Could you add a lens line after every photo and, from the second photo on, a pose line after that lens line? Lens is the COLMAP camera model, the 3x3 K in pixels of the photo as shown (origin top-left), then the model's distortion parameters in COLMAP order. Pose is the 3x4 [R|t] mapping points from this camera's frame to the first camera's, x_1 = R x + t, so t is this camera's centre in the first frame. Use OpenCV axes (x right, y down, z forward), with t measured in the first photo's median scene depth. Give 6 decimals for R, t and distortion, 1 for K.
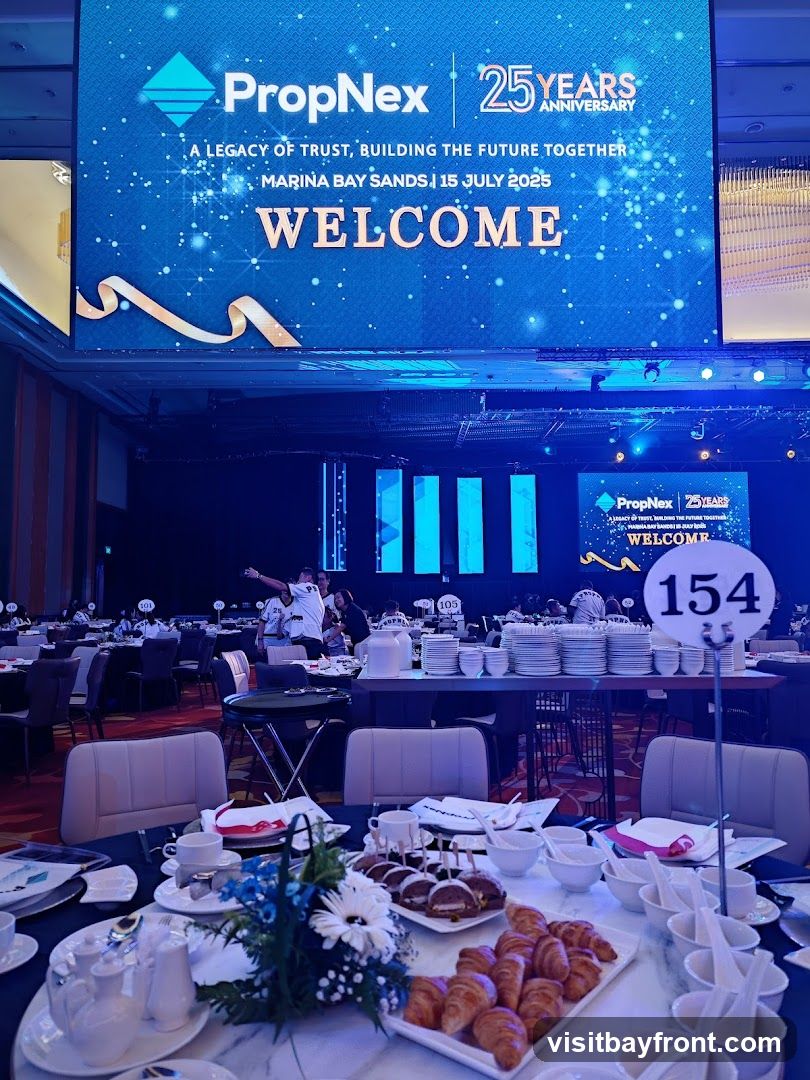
lens RADIAL K [[771.3, 0, 405.0], [0, 771.3, 540.0], [0, 0, 1]] dist [0.051134, 0.001869]
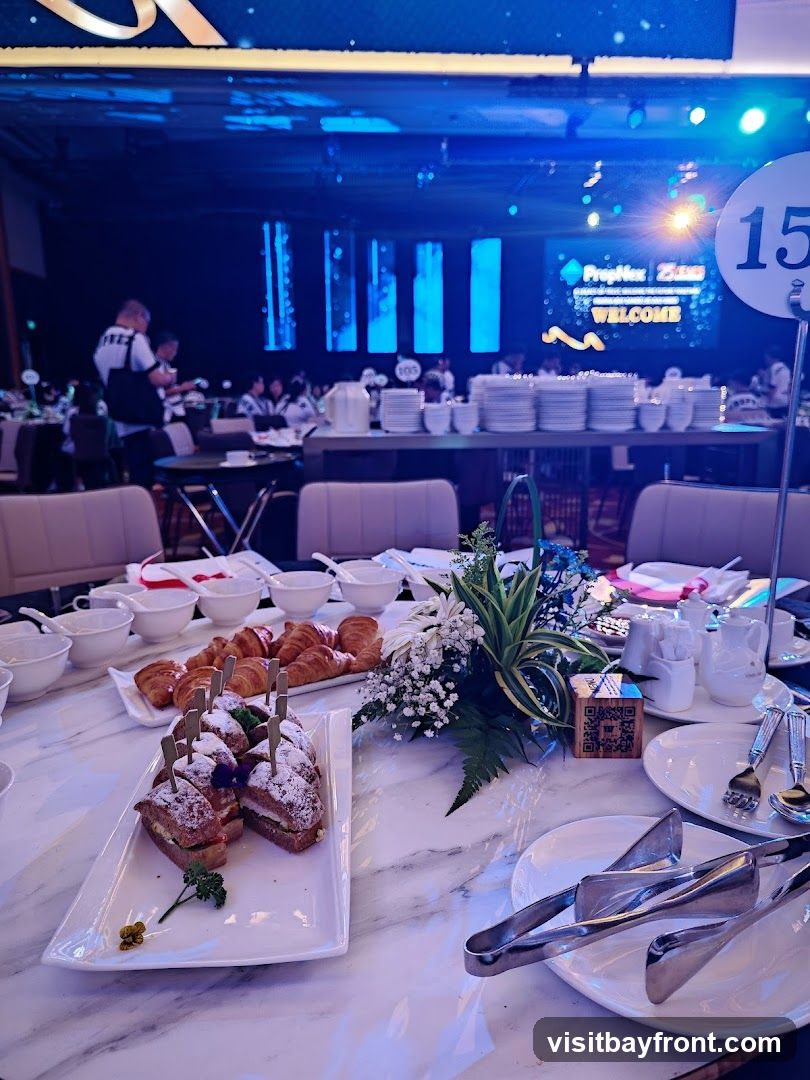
lens RADIAL K [[771.3, 0, 405.0], [0, 771.3, 540.0], [0, 0, 1]] dist [0.051134, 0.001869]
pose [[0.998199, -0.011638, 0.058845, -0.004716], [-0.004298, 0.964602, 0.263674, 0.049649], [-0.059831, -0.263452, 0.962815, 0.090678]]
